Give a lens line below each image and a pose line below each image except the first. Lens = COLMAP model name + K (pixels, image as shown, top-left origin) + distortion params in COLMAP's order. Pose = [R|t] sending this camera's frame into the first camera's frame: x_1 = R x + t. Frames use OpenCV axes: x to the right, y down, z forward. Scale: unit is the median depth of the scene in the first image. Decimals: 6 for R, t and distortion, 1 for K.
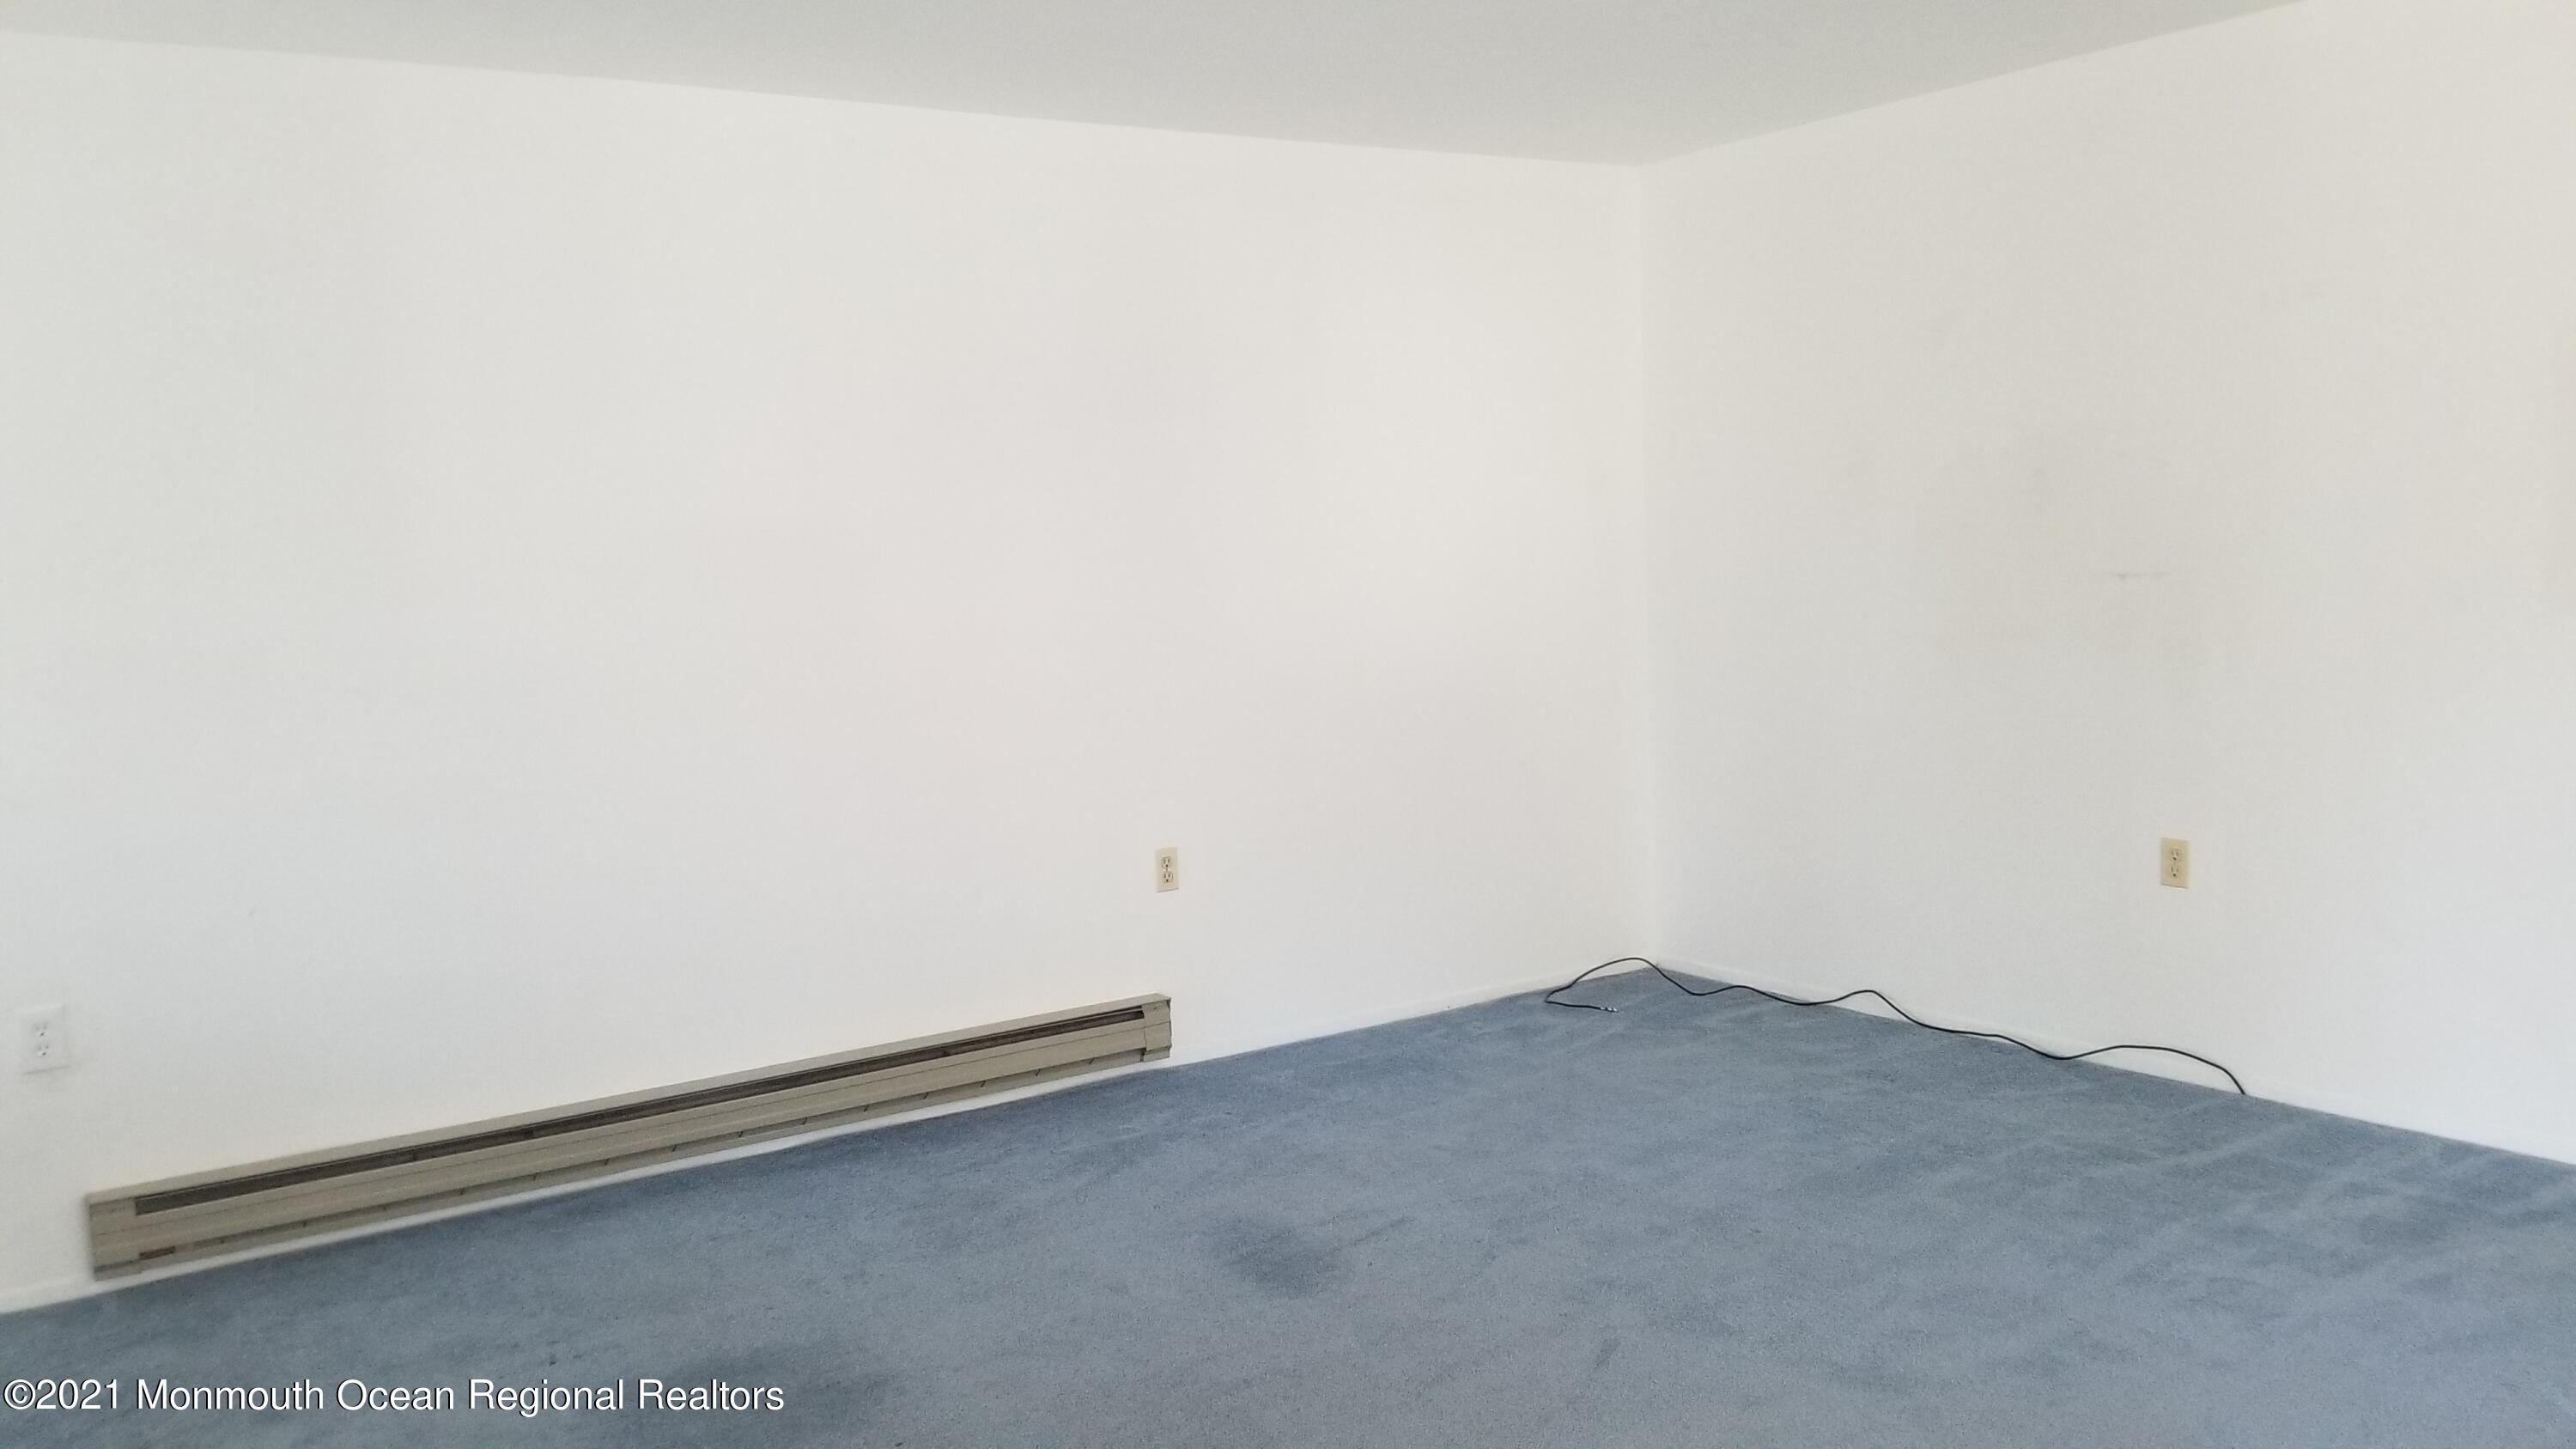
lens RADIAL K [[2009.7, 0, 1263.9], [0, 2009.7, 720.3], [0, 0, 1]] dist [0.100937, -0.177283]
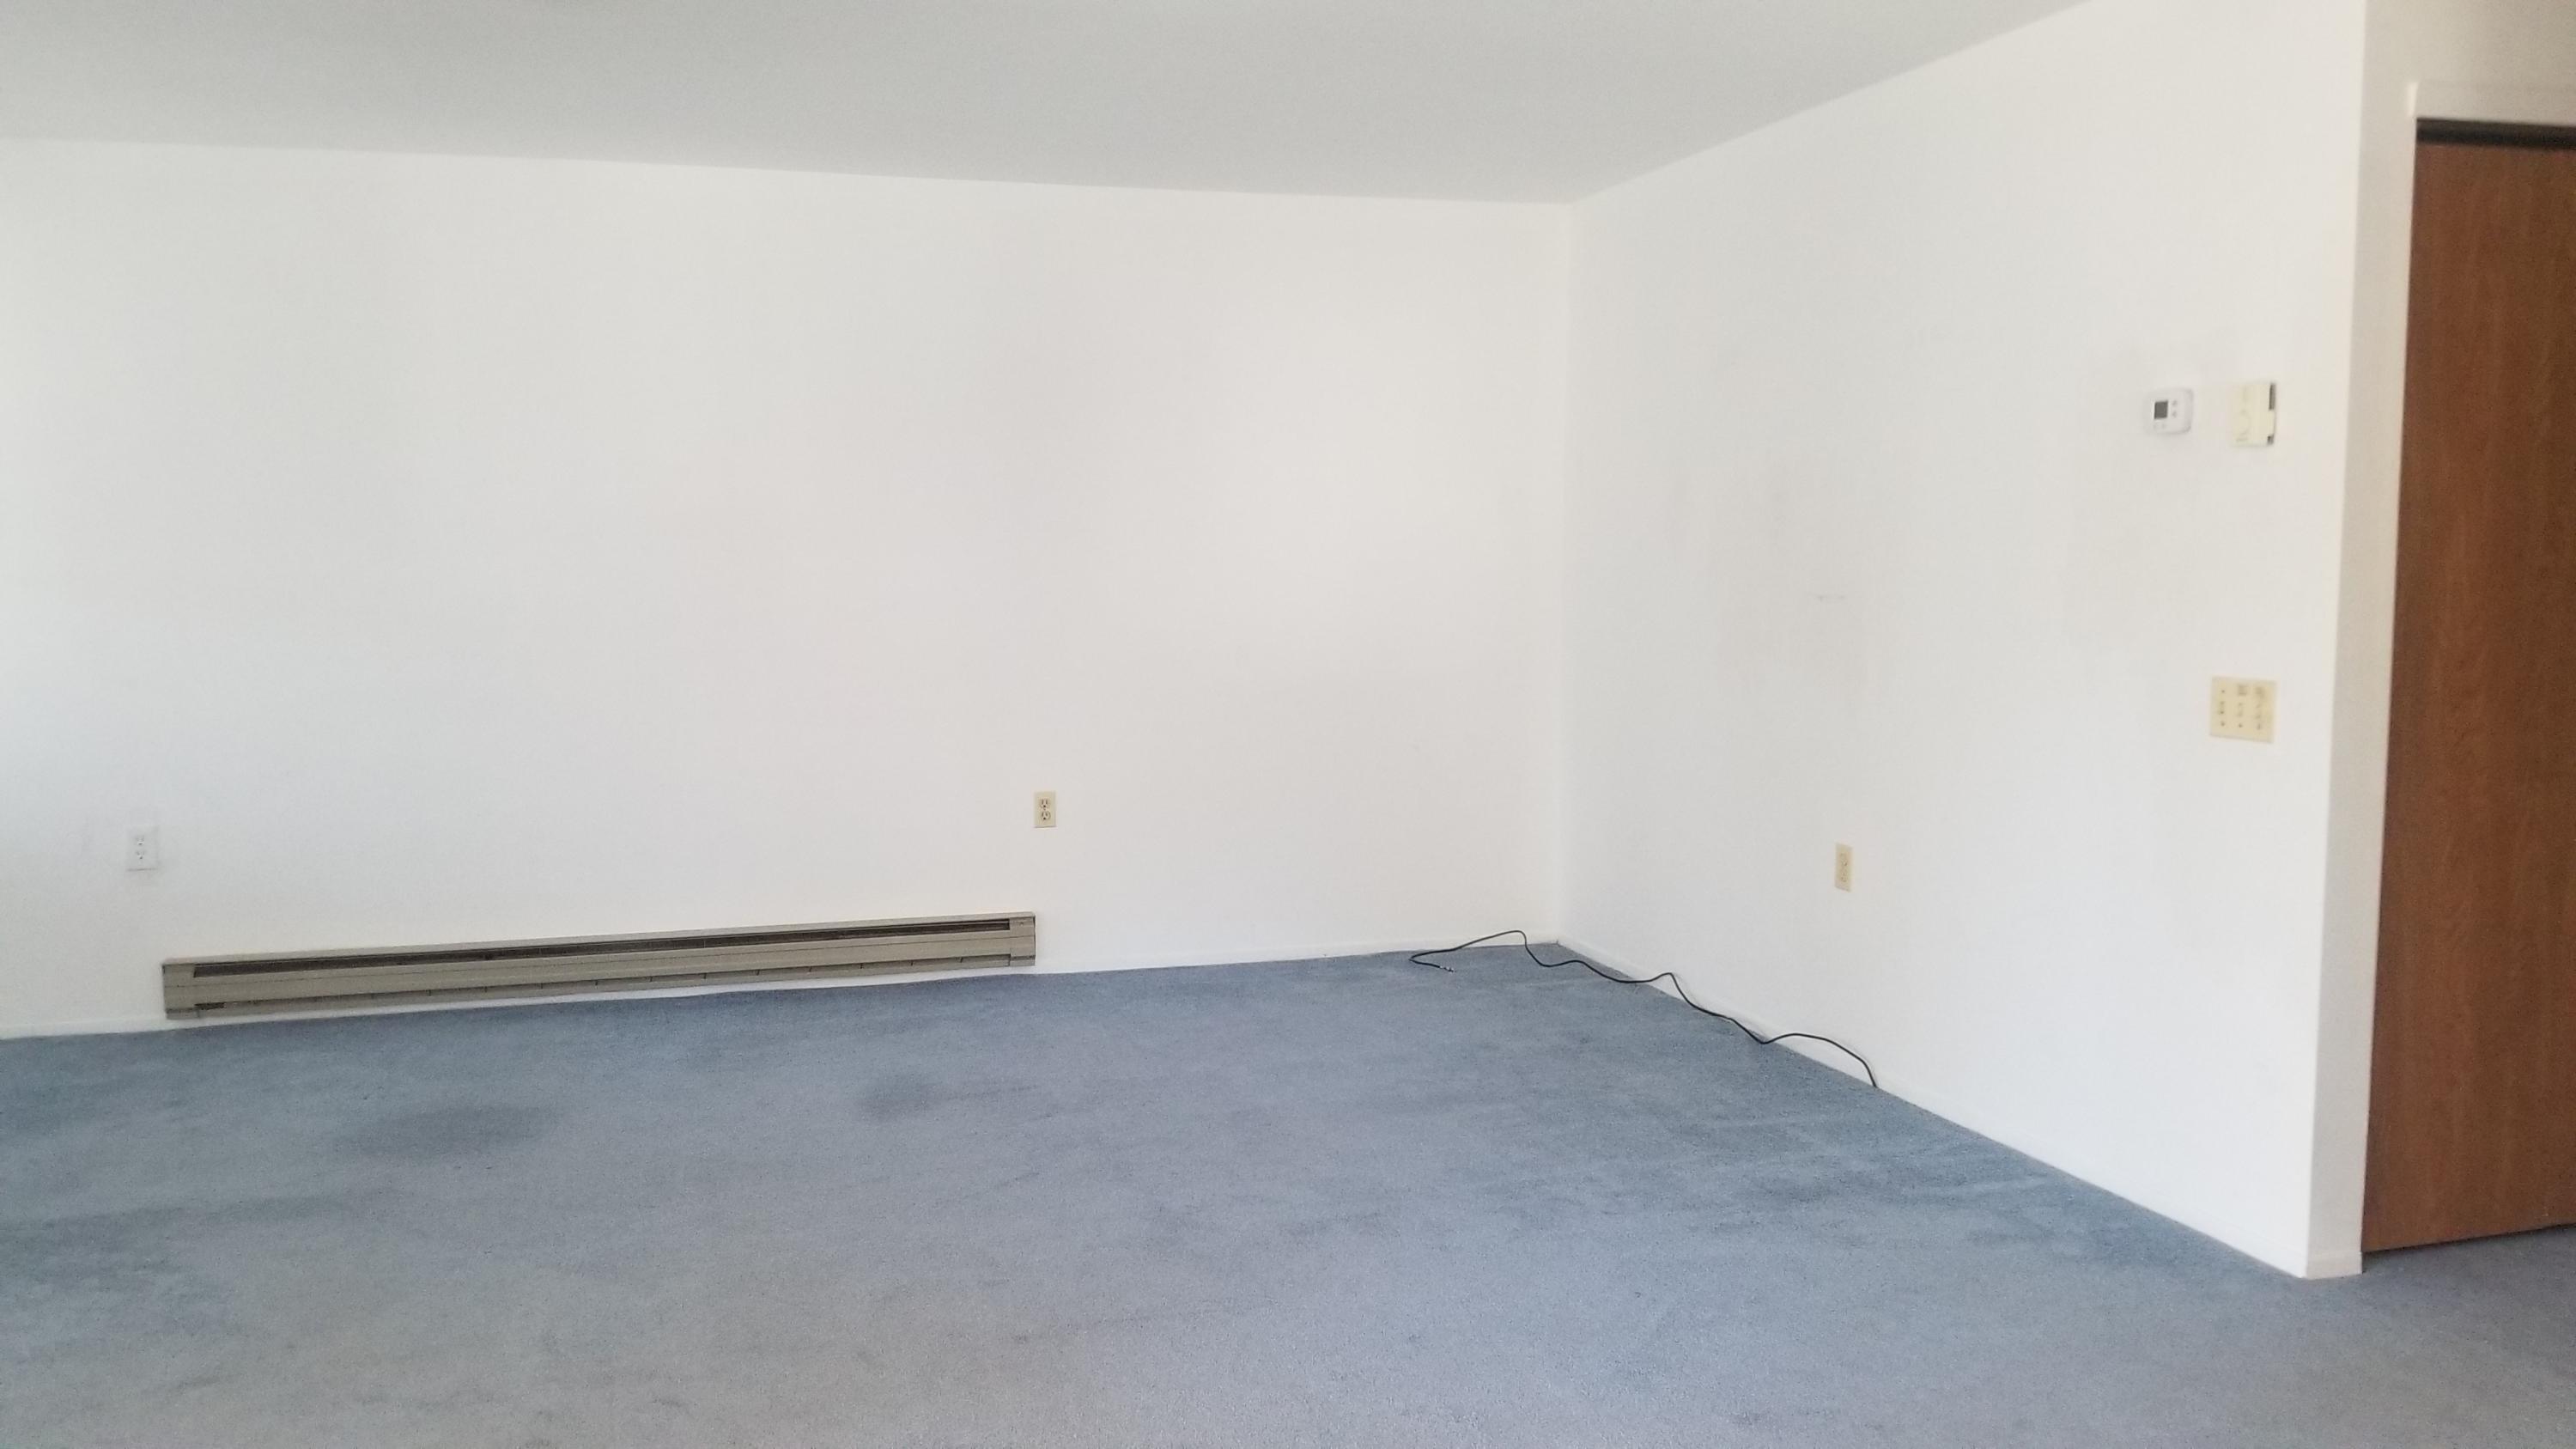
lens RADIAL K [[2009.7, 0, 1240.7], [0, 2009.7, 755.9], [0, 0, 1]] dist [0.100937, -0.177283]
pose [[0.949559, 0.068628, -0.305988, 0.489122], [-0.062606, 0.997603, 0.029464, -0.000022], [0.307277, -0.008821, 0.951579, -0.115913]]
